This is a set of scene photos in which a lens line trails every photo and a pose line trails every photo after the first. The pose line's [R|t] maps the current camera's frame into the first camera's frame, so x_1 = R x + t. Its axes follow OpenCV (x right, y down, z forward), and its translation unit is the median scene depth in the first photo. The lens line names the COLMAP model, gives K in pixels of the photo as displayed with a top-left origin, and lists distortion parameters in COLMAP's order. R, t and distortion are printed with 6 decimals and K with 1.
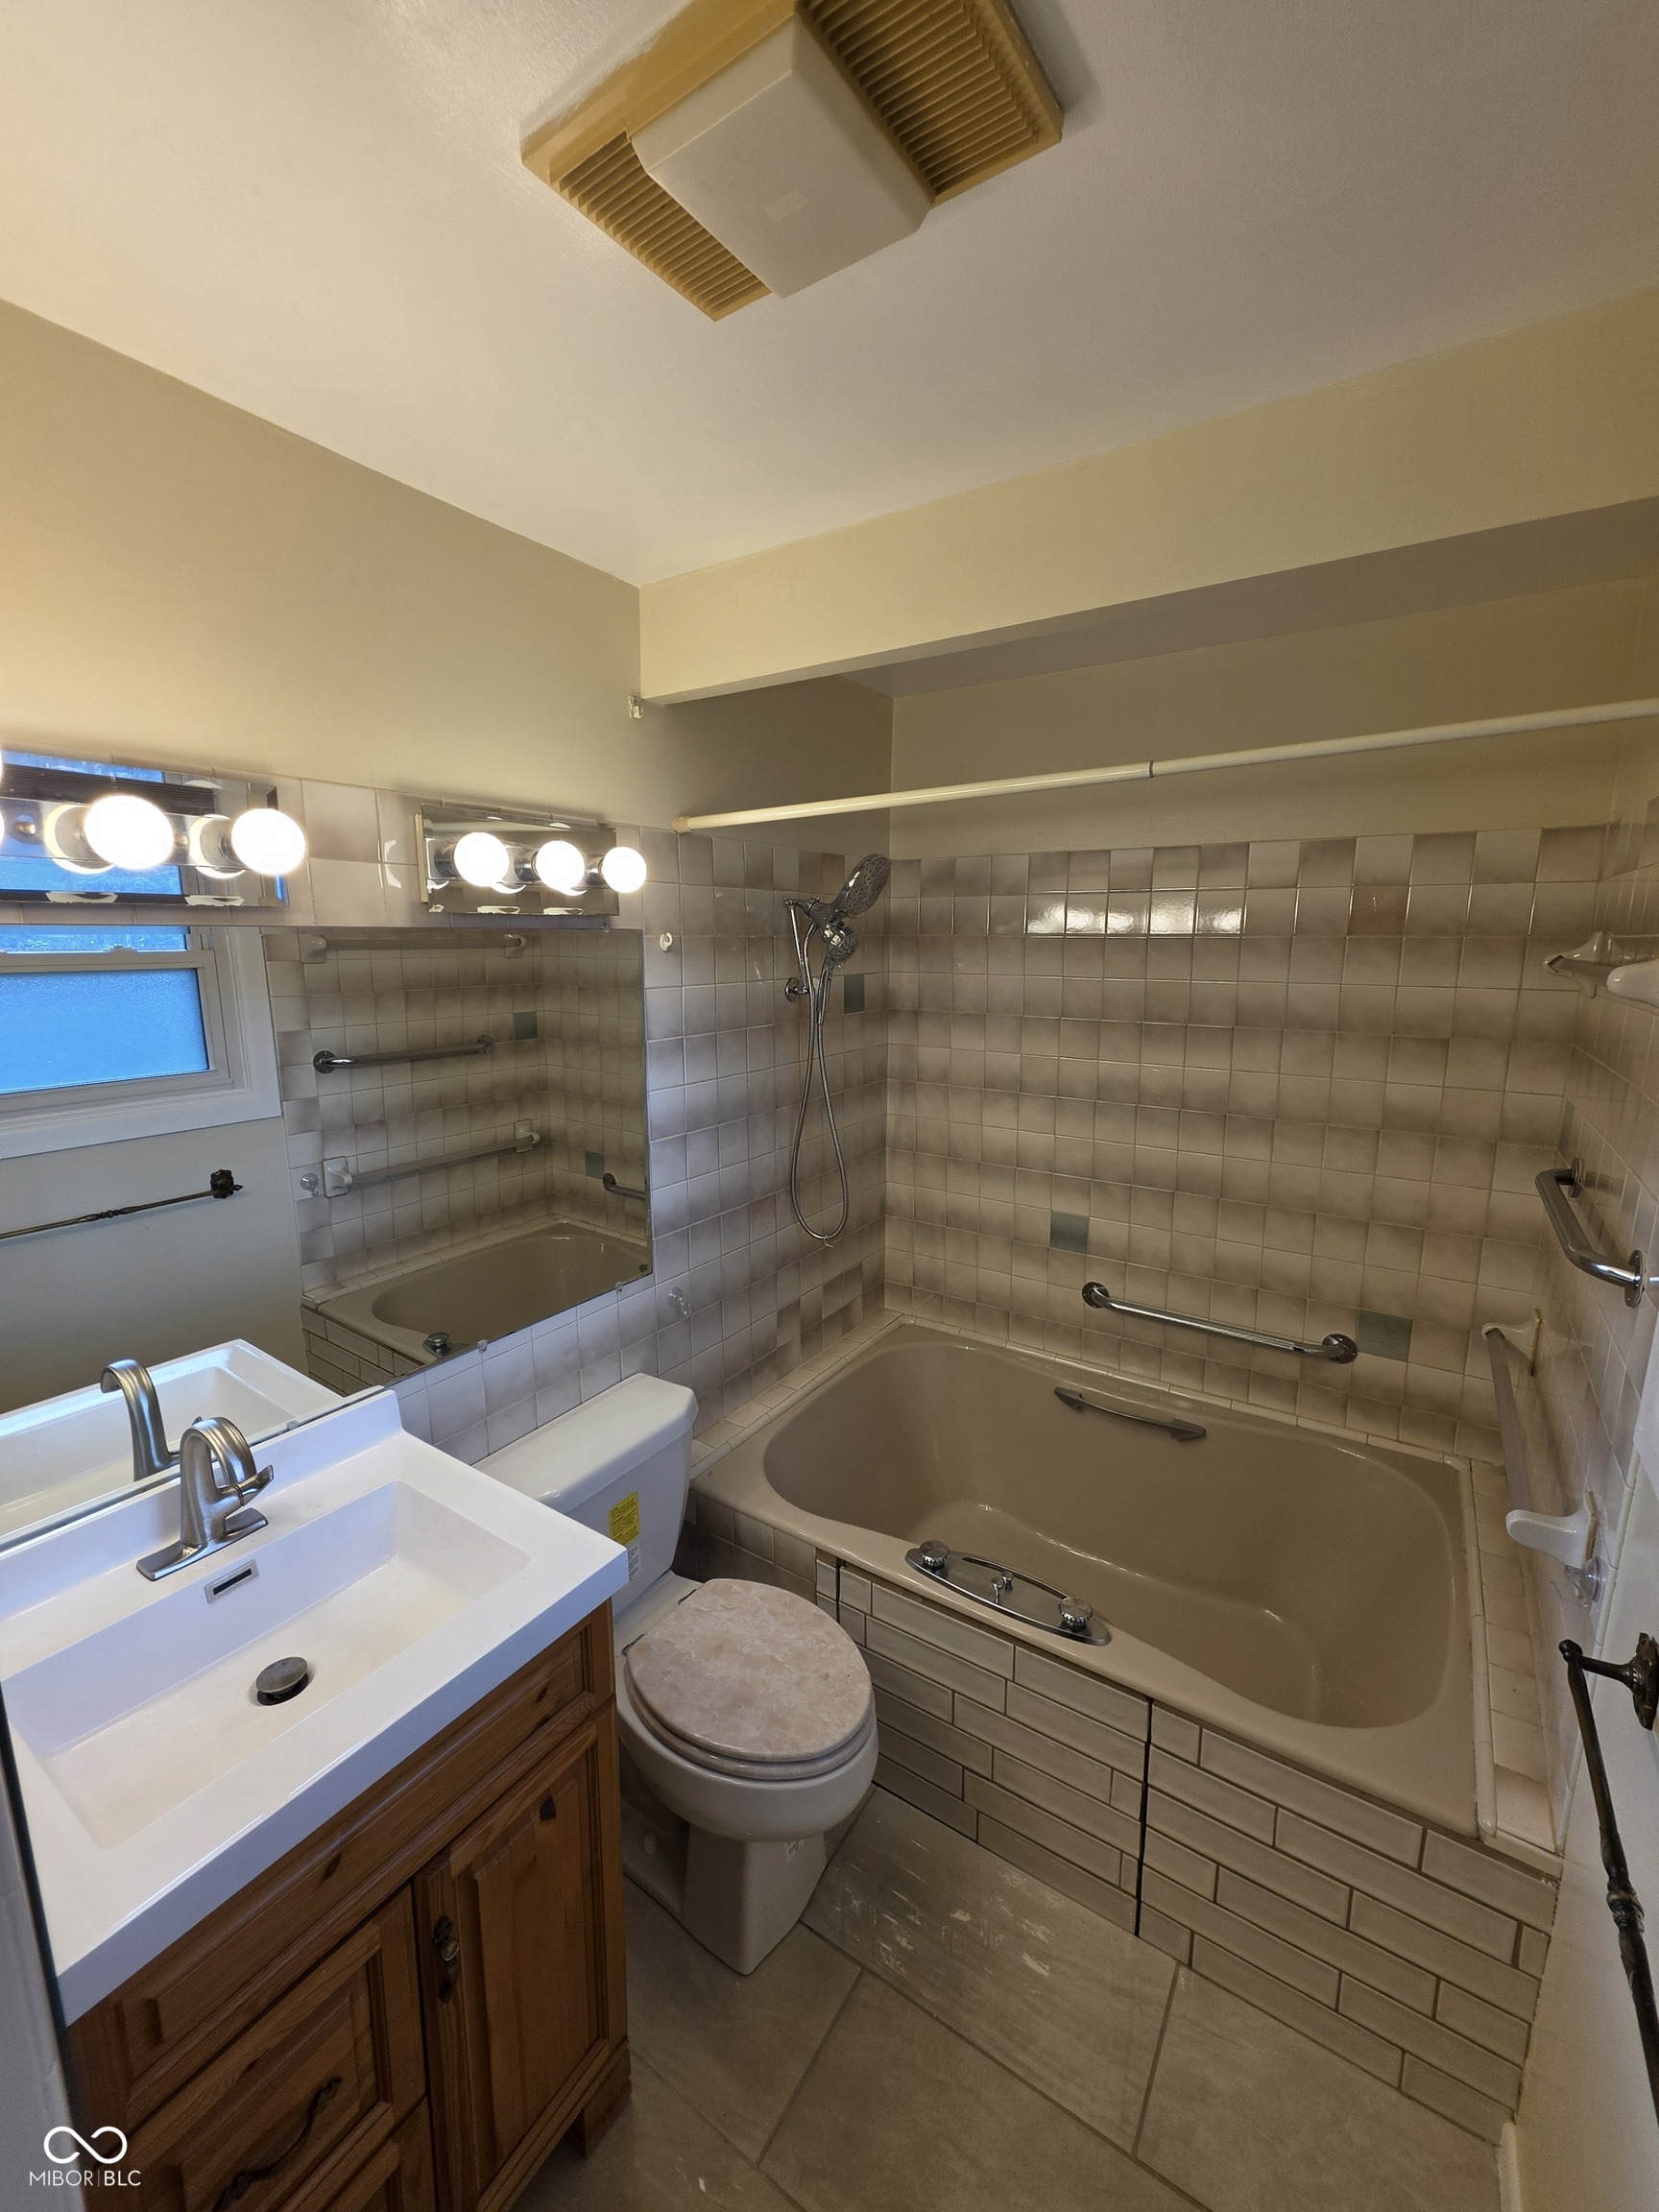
lens RADIAL K [[884.7, 0, 834.2], [0, 884.7, 1102.1], [0, 0, 1]] dist [-0.000352, -0.000481]
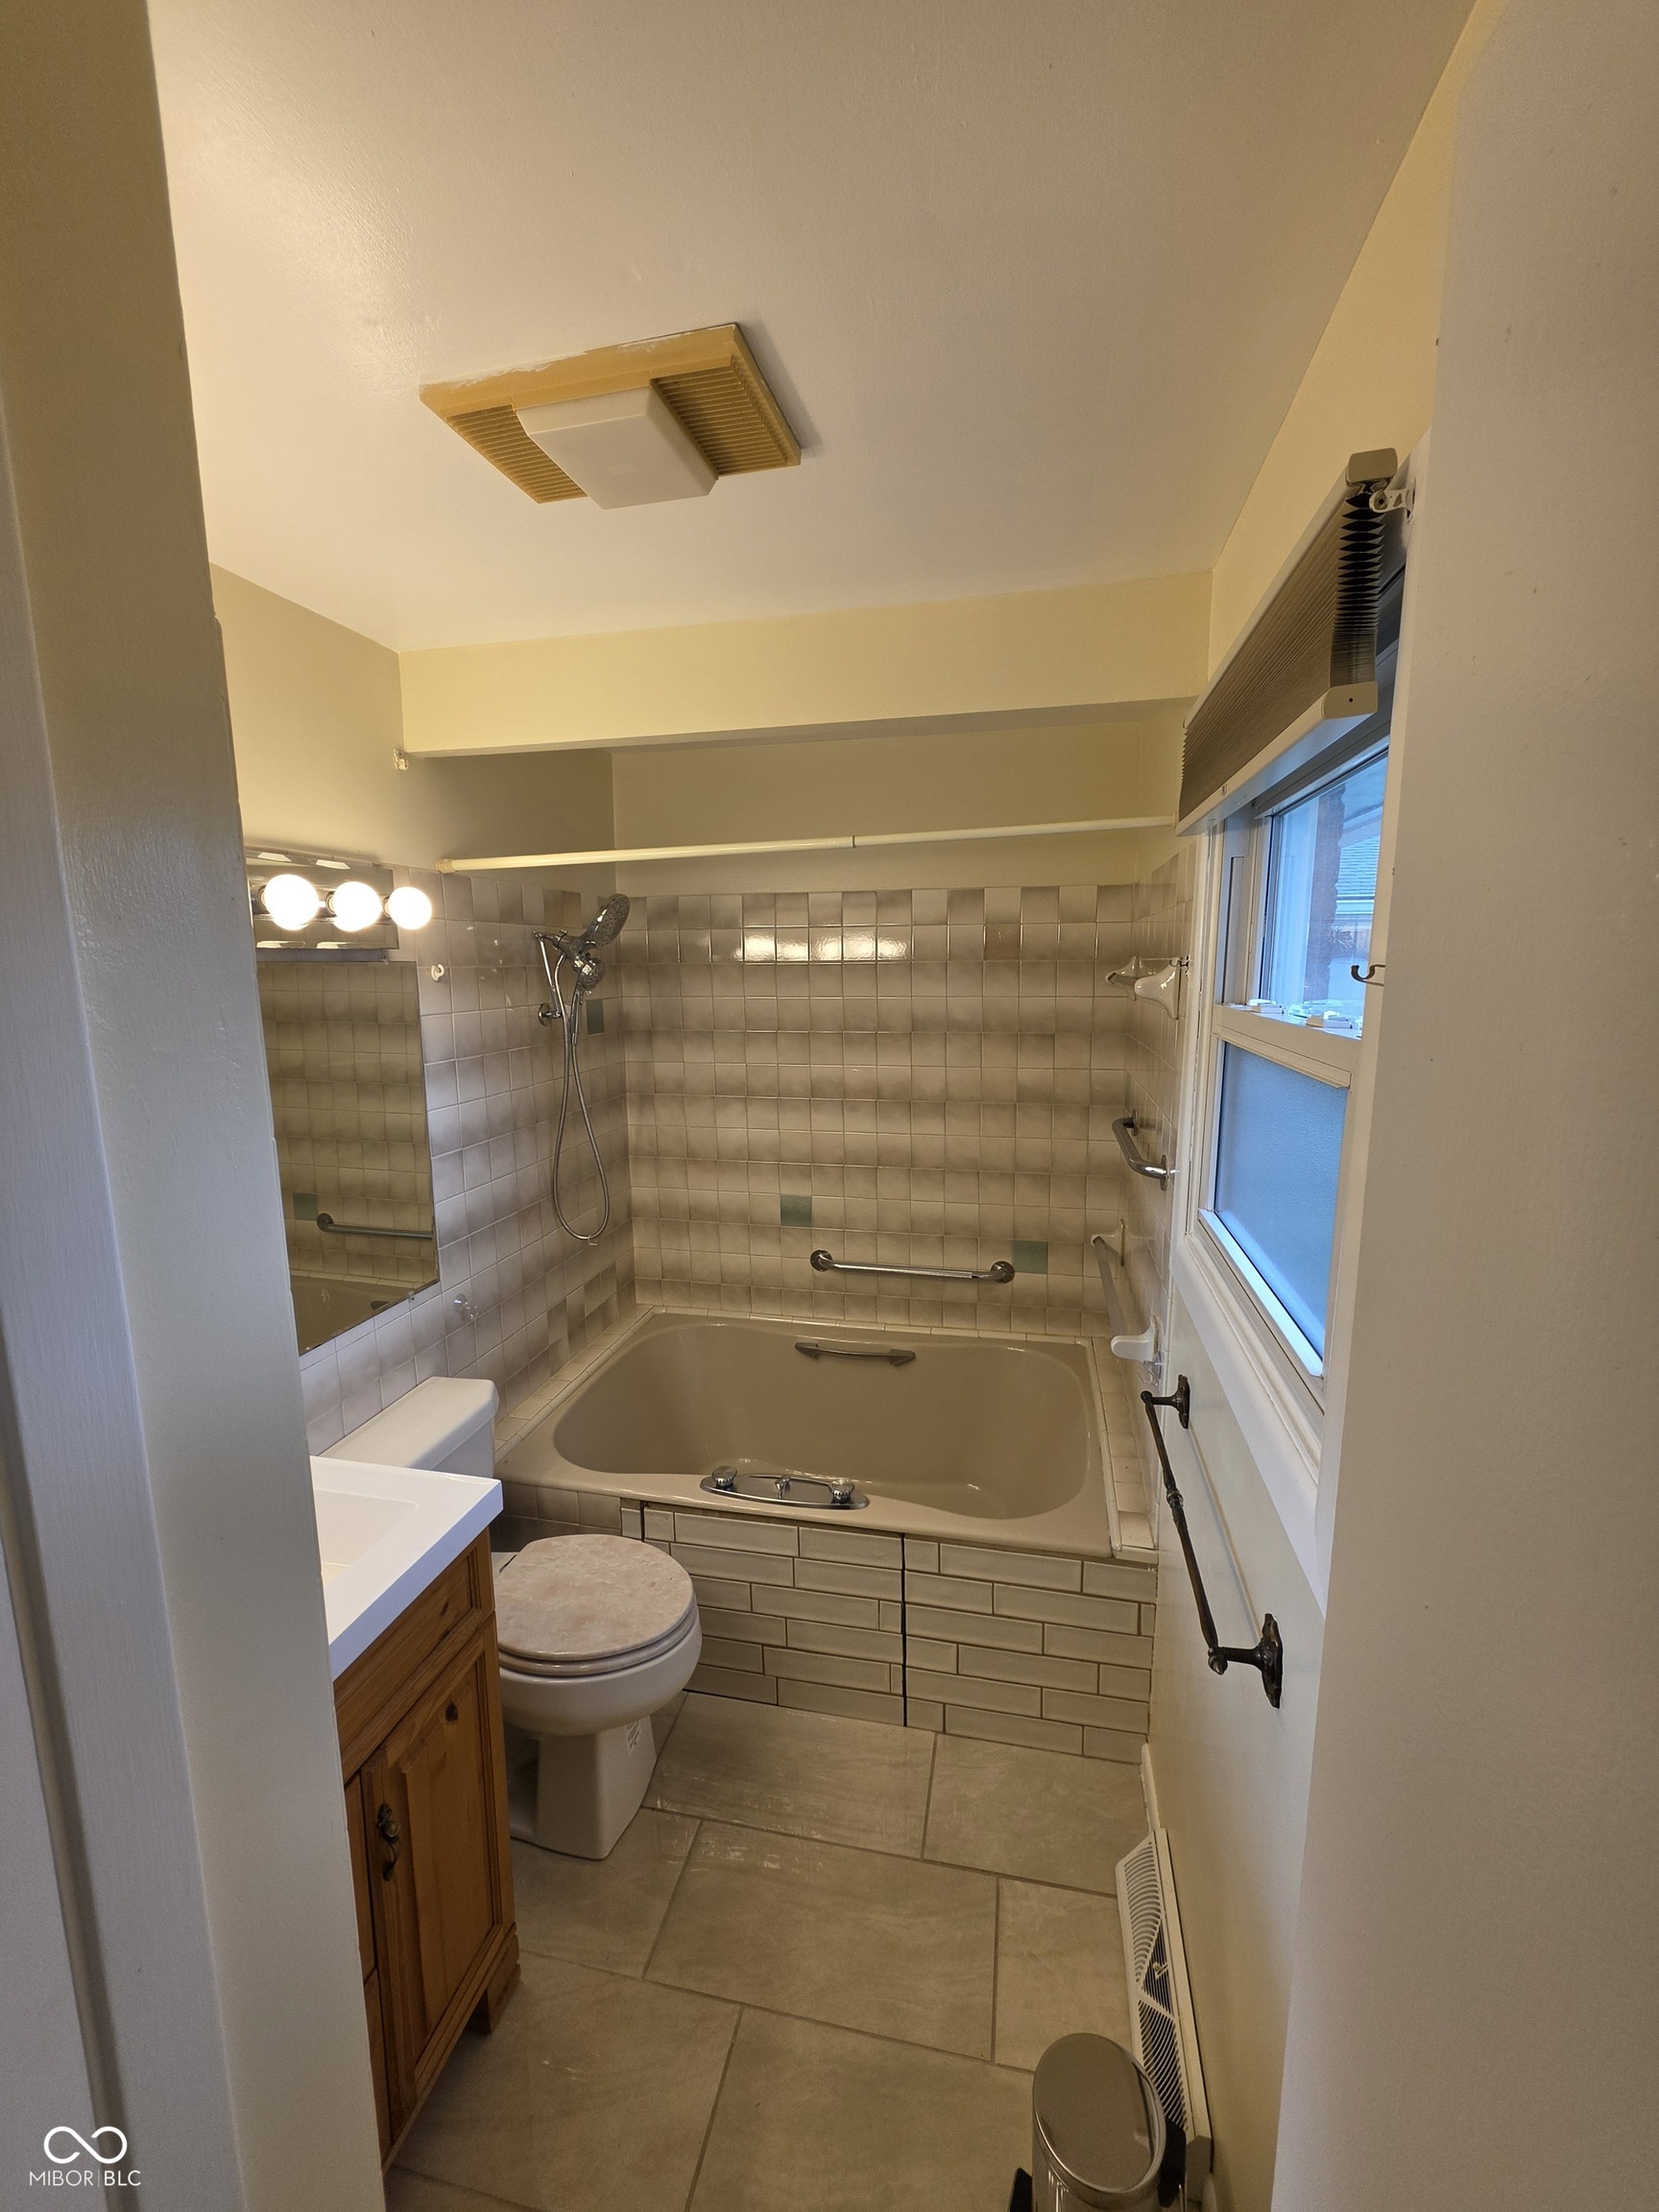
lens RADIAL K [[884.7, 0, 830.1], [0, 884.7, 1104.1], [0, 0, 1]] dist [-0.000352, -0.000481]
pose [[0.935807, -0.066463, 0.346191, -0.135304], [0.075771, 0.997035, -0.013408, 0.033958], [-0.344273, 0.038778, 0.938068, -0.195925]]
